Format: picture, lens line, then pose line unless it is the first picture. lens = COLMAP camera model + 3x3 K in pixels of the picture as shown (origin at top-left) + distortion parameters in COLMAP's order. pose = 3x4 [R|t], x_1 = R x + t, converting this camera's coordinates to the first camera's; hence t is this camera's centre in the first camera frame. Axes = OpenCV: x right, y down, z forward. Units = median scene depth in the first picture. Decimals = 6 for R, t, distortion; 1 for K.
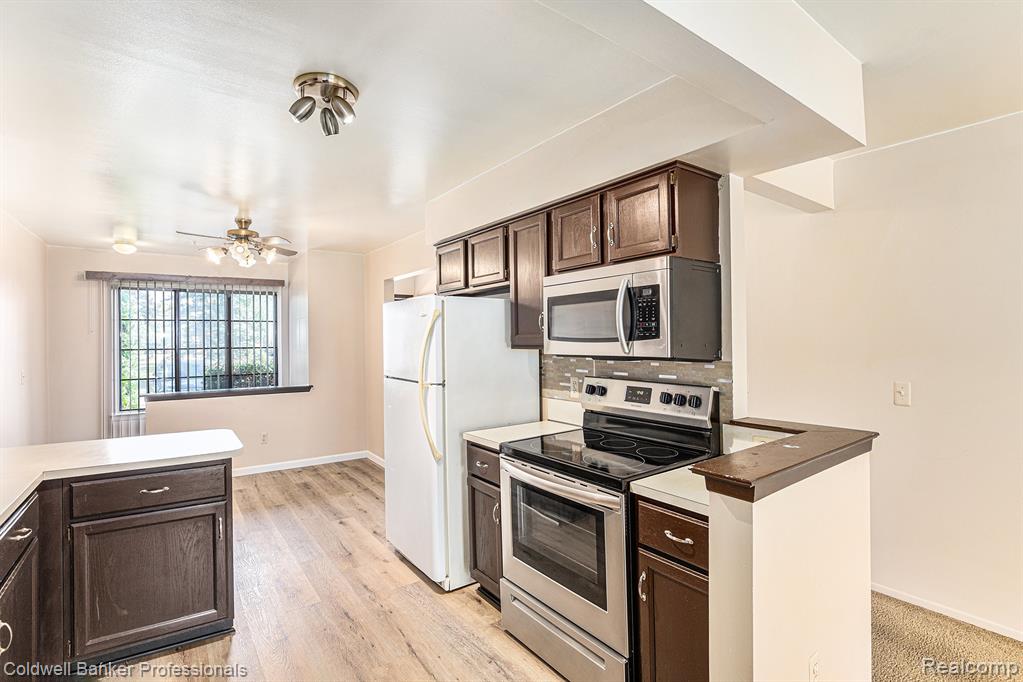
lens RADIAL K [[475.0, 0, 510.6], [0, 475.0, 339.2], [0, 0, 1]] dist [-0.003989, -0.000082]
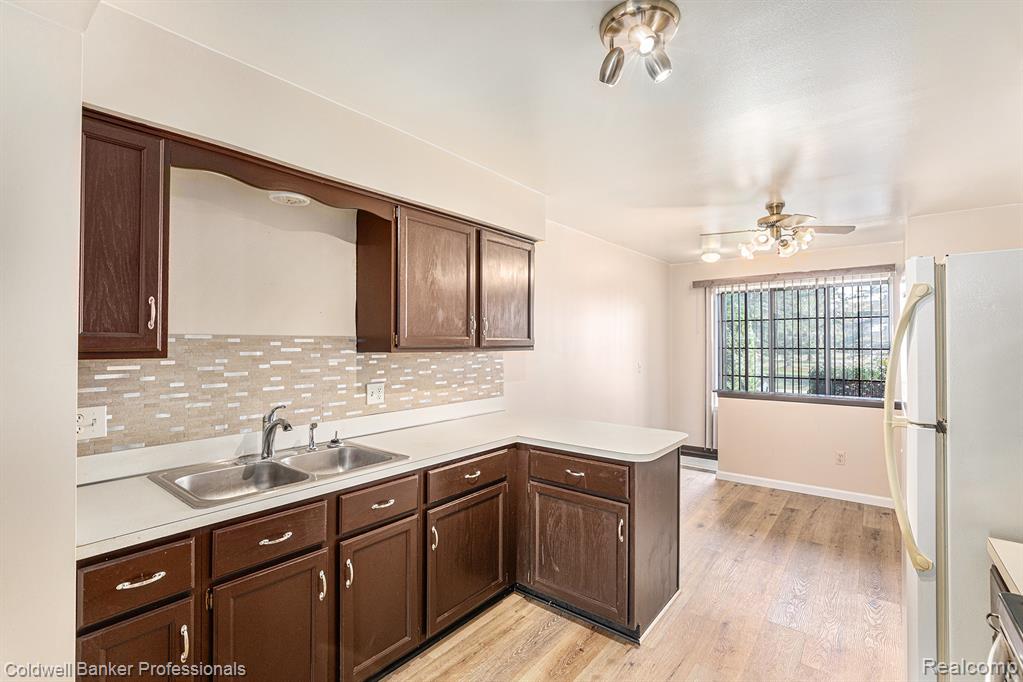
lens RADIAL K [[475.0, 0, 511.7], [0, 475.0, 338.2], [0, 0, 1]] dist [-0.003989, -0.000082]
pose [[0.282834, 0.000984, -0.959168, 0.141765], [-0.002115, 0.999998, 0.000402, -0.000278], [0.959167, 0.001915, 0.282835, 0.267264]]
